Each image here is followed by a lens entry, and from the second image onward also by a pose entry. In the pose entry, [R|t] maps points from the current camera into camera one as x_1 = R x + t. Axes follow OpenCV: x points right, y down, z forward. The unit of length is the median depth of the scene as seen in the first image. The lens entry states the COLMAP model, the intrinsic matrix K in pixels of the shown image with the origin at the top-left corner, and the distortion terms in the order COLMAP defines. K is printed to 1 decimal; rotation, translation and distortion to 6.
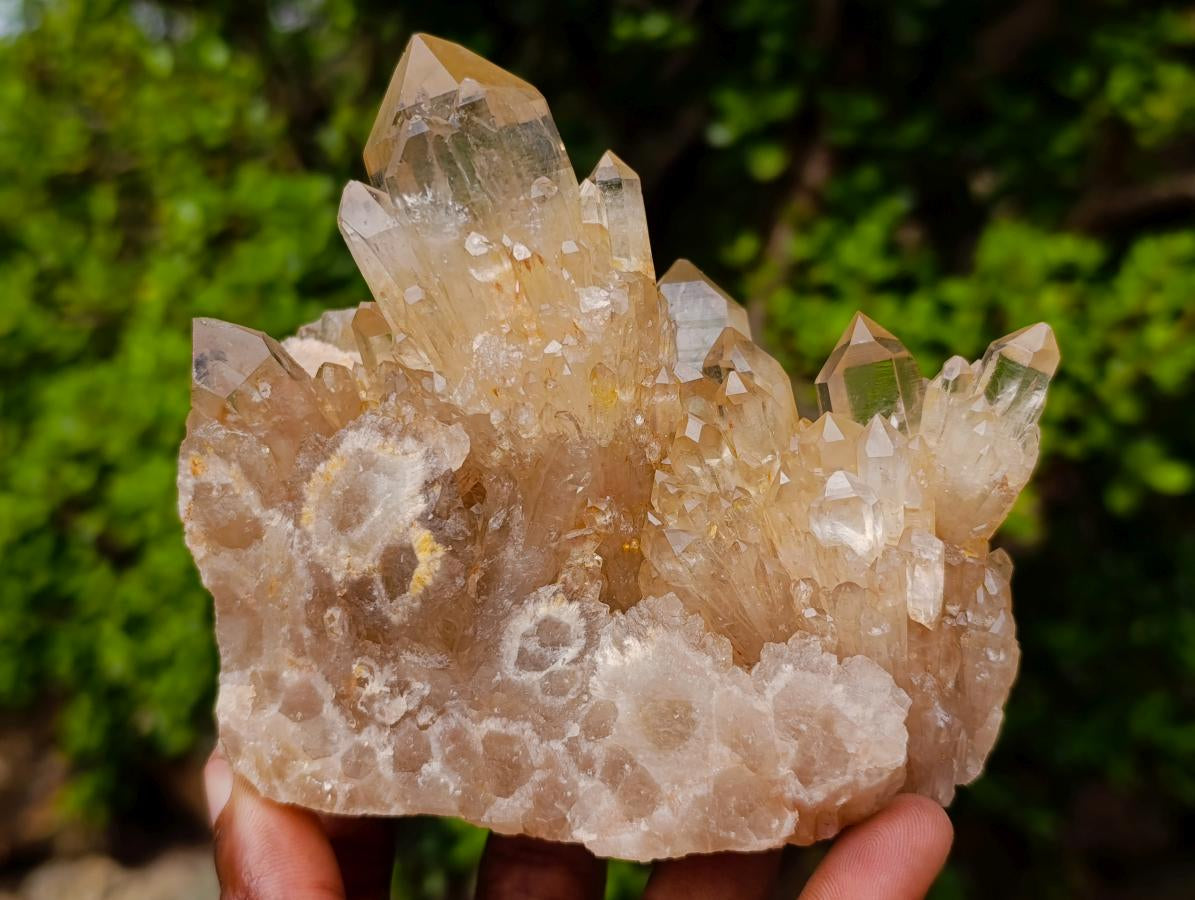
lens RADIAL K [[1666.9, 0, 591.1], [0, 1666.9, 401.8], [0, 0, 1]] dist [0.261752, -1.141106]
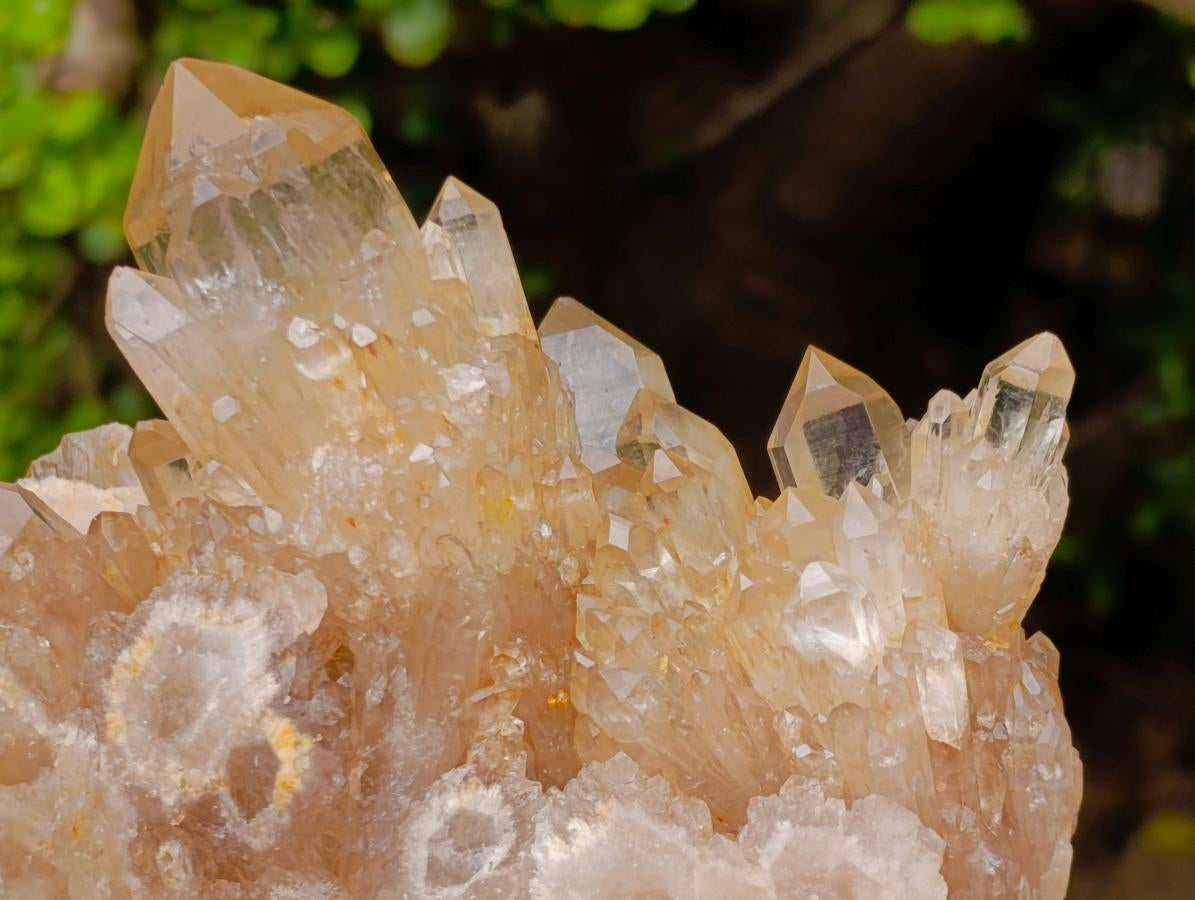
lens RADIAL K [[3314.4, 0, 559.2], [0, 3314.4, 341.8], [0, 0, 1]] dist [0.217409, 0.024200]
pose [[0.988254, -0.137390, 0.066912, -0.053485], [0.139531, 0.989810, -0.028414, -0.030360], [-0.062327, 0.037417, 0.997354, -0.495751]]
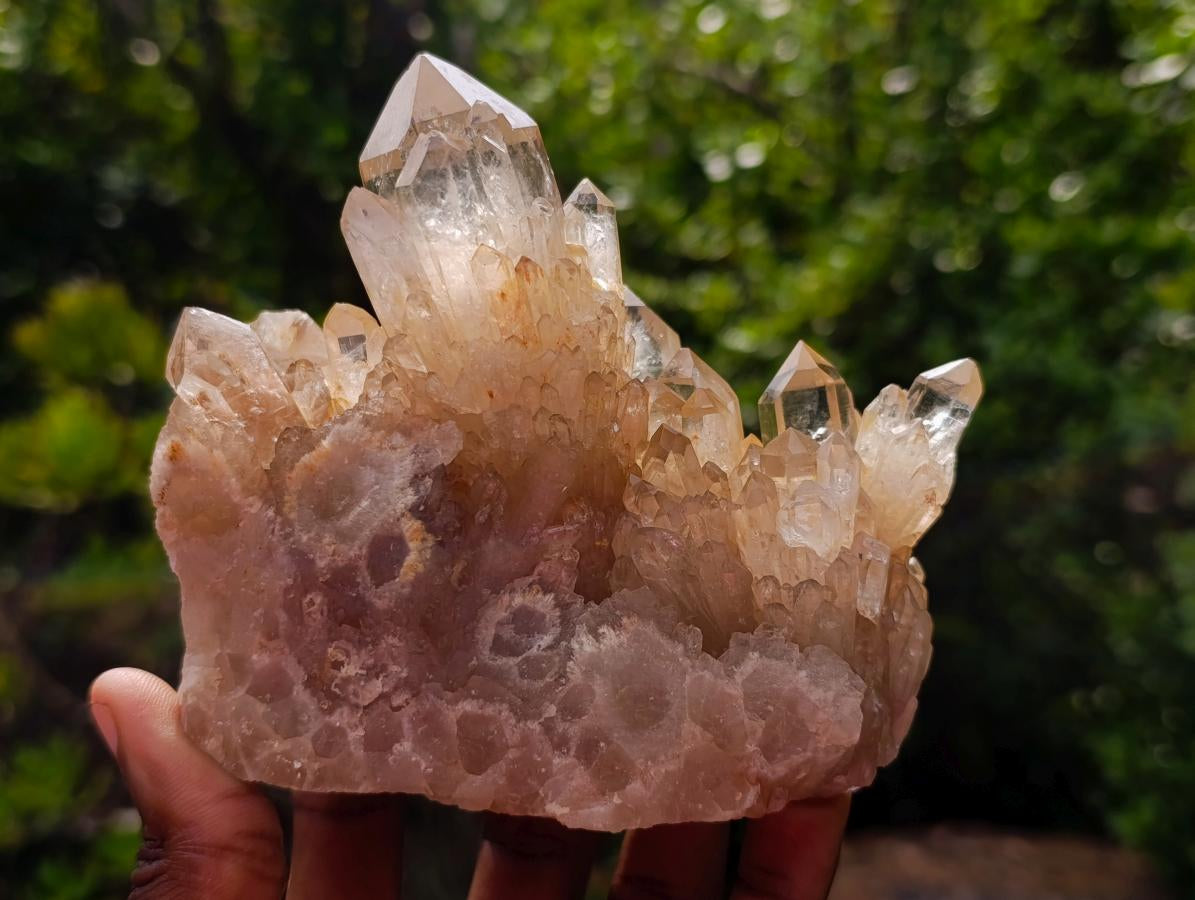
lens RADIAL K [[1666.9, 0, 591.1], [0, 1666.9, 401.8], [0, 0, 1]] dist [0.261752, -1.141106]
pose [[0.977504, 0.053943, 0.203902, -0.211154], [-0.048495, 0.998323, -0.031627, 0.029709], [-0.205266, 0.021027, 0.978480, -0.061991]]
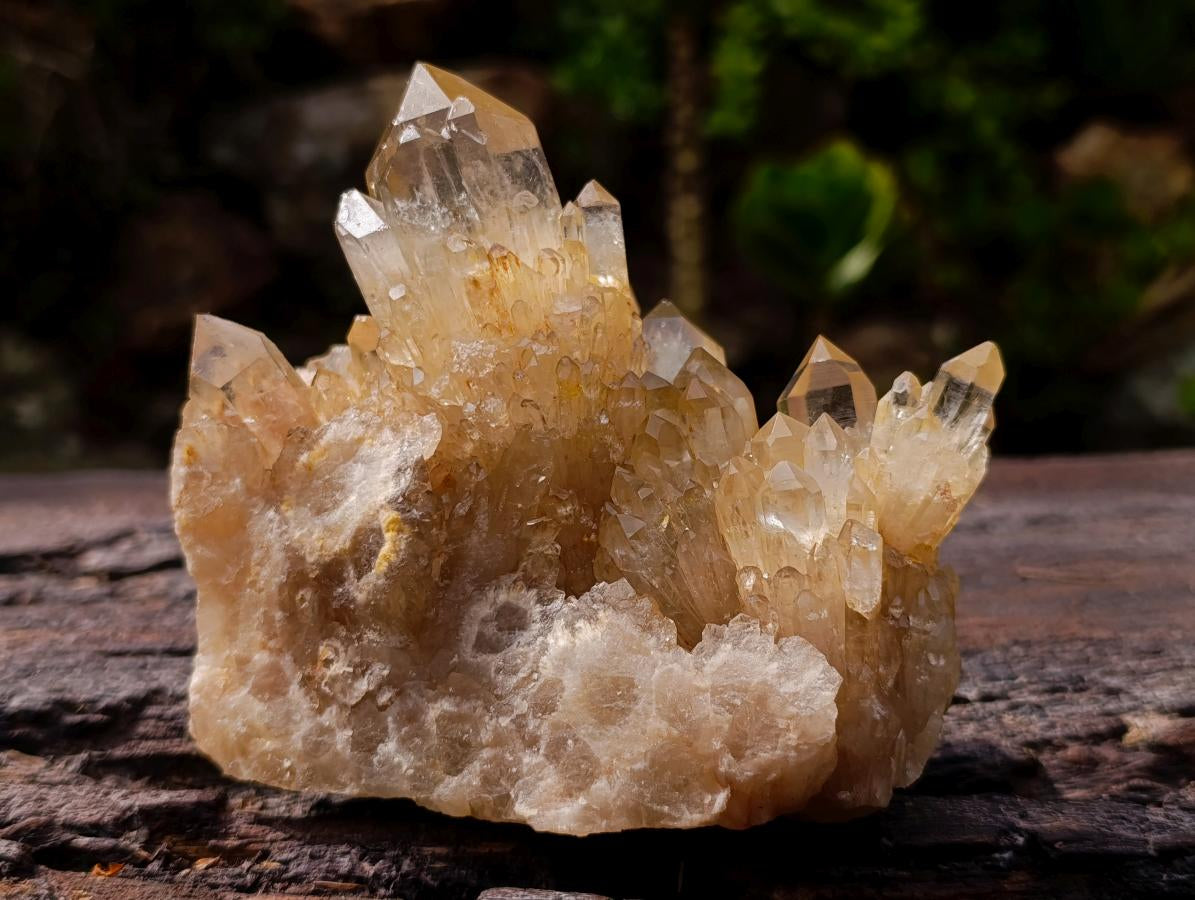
lens RADIAL K [[1666.9, 0, 591.1], [0, 1666.9, 401.8], [0, 0, 1]] dist [0.261752, -1.141106]
pose [[0.997717, 0.045286, -0.050099, 0.073904], [-0.051692, 0.989496, -0.135005, 0.143890], [0.043459, 0.137286, 0.989578, -0.046265]]
